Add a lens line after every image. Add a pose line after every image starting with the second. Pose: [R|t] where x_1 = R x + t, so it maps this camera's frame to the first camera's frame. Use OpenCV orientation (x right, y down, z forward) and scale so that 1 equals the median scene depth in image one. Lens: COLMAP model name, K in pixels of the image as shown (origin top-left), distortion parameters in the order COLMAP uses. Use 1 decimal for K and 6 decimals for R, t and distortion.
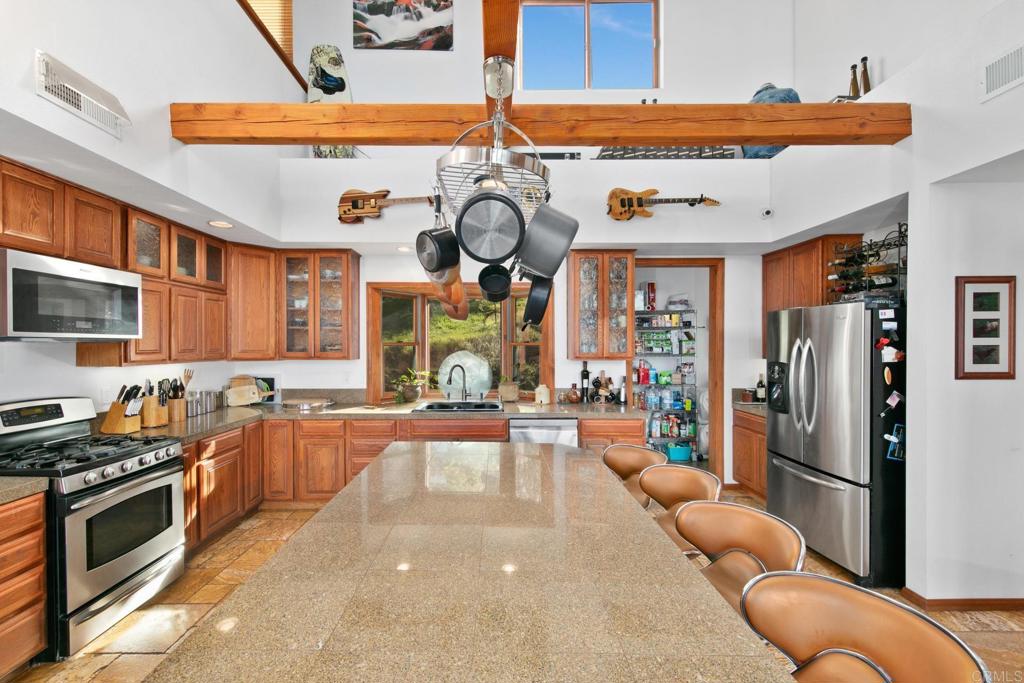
lens RADIAL K [[429.6, 0, 505.7], [0, 429.6, 344.7], [0, 0, 1]] dist [-0.002593, -0.000975]
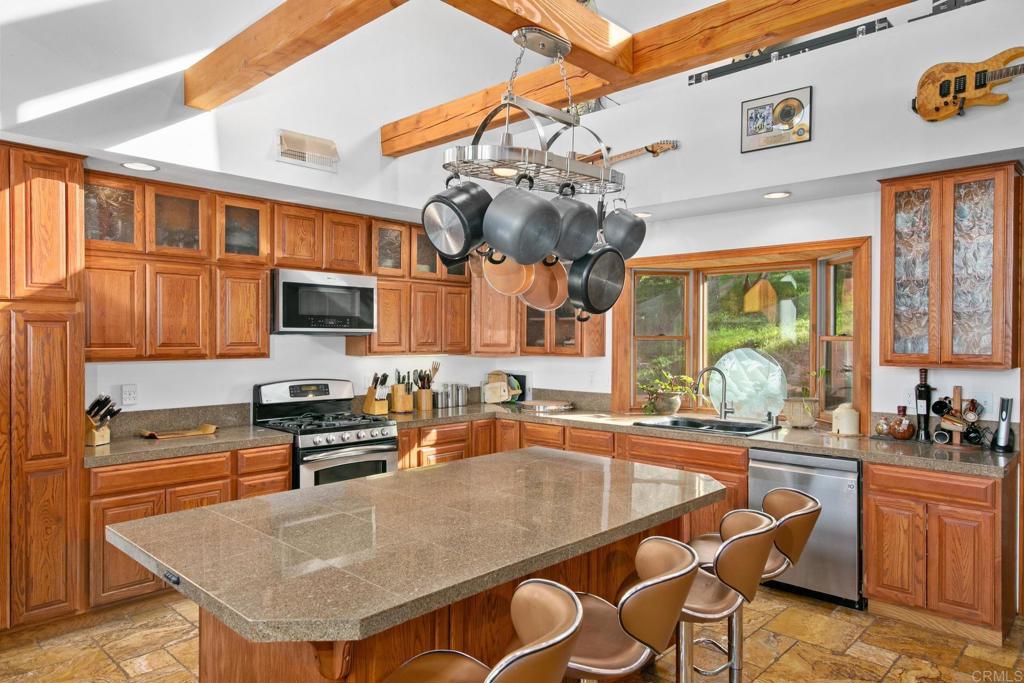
lens RADIAL K [[661.2, 0, 515.5], [0, 661.2, 341.2], [0, 0, 1]] dist [0.016985, -0.000260]
pose [[0.725314, 0.005834, -0.688394, 0.507225], [-0.004874, 0.999983, 0.003338, 0.001578], [0.688401, 0.000934, 0.725330, -0.027369]]
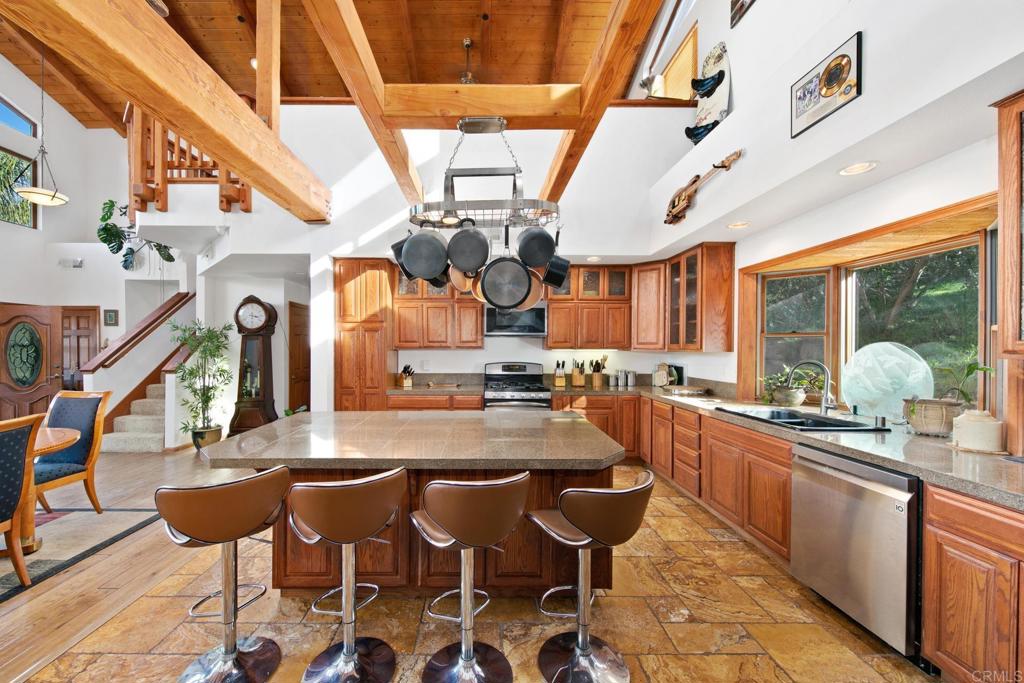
lens RADIAL K [[383.1, 0, 491.3], [0, 383.1, 350.4], [0, 0, 1]] dist [-0.000950, -0.000557]
pose [[-0.007151, 0.008642, -0.999937, 0.654987], [-0.004324, 0.999953, 0.008673, 0.031937], [0.999965, 0.004386, -0.007114, 0.599289]]
